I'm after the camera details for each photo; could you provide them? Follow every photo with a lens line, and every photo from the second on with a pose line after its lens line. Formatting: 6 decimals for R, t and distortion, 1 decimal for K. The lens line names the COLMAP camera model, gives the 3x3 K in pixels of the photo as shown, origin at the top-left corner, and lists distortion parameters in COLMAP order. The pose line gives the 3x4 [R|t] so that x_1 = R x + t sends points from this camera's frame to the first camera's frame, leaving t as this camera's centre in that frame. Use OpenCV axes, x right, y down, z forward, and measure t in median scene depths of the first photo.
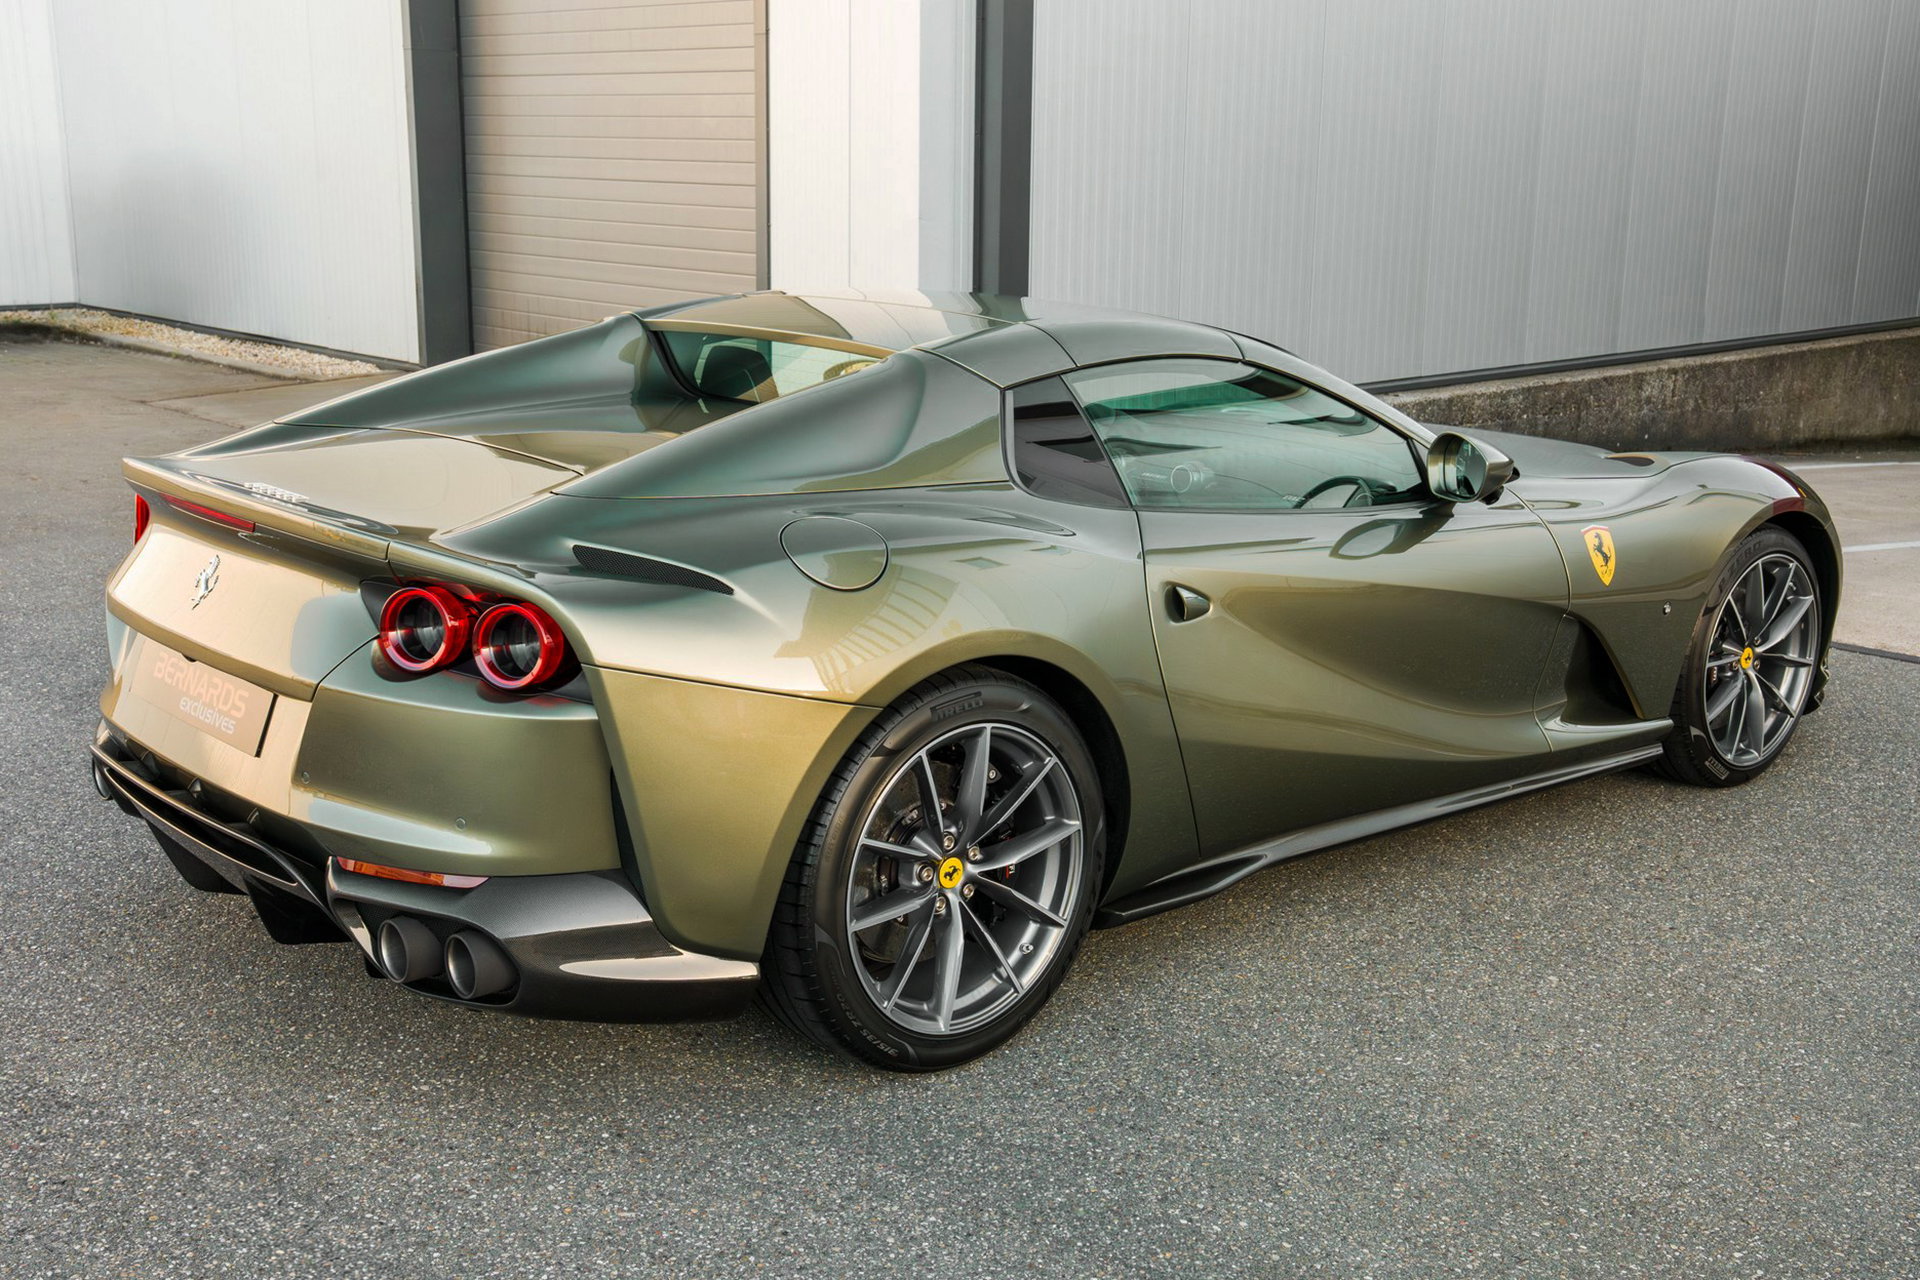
lens RADIAL K [[2125.4, 0, 939.6], [0, 2125.4, 633.2], [0, 0, 1]] dist [0.055298, 0.062725]
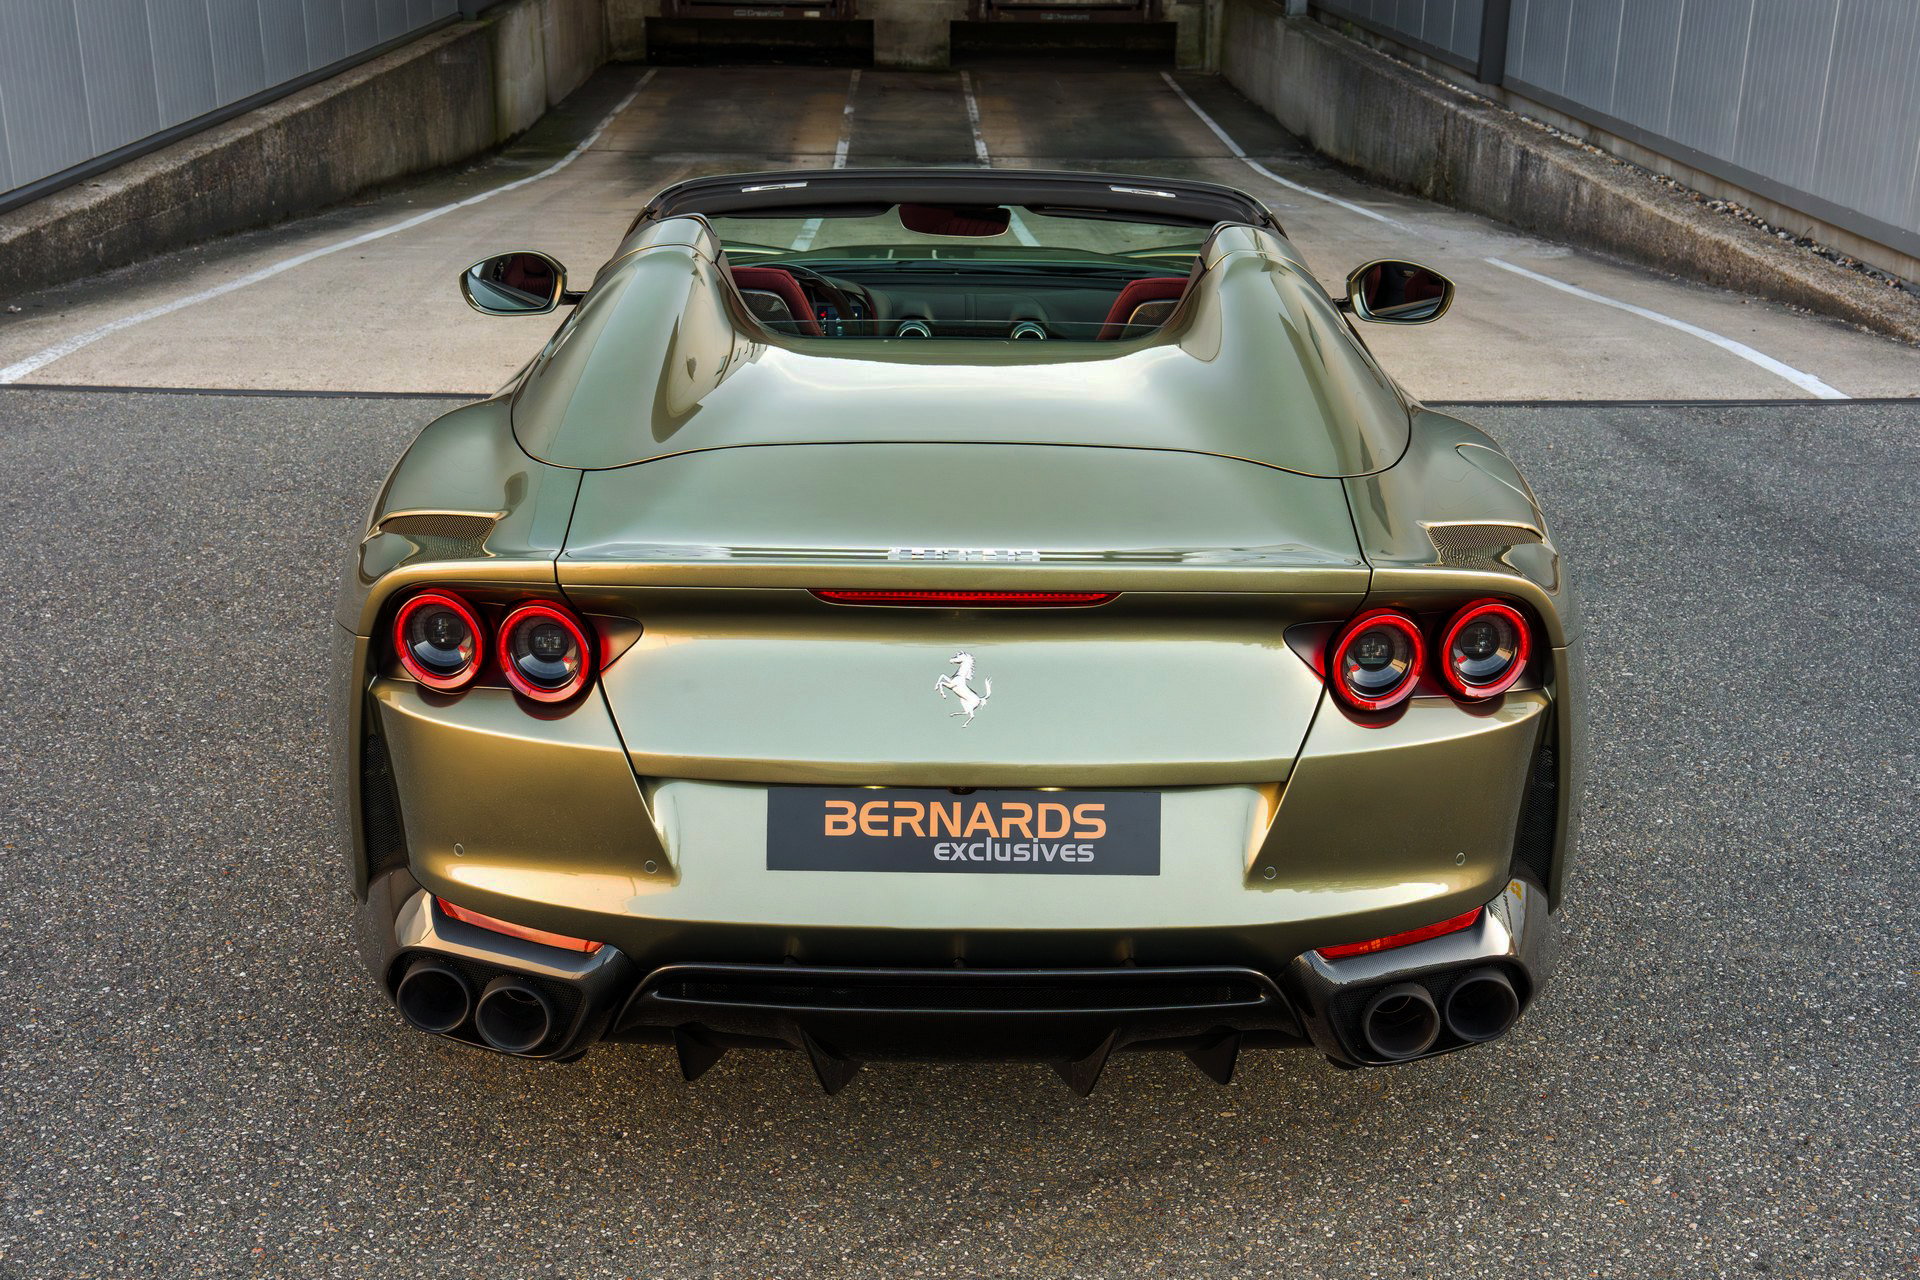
lens RADIAL K [[2406.4, 0, 960.0], [0, 2406.4, 640.0], [0, 0, 1]] dist [0.094333, 0.056213]
pose [[0.647675, -0.242361, 0.722342, -0.911557], [0.162509, 0.970186, 0.179807, -0.182977], [-0.744384, 0.000931, 0.667751, 0.421269]]
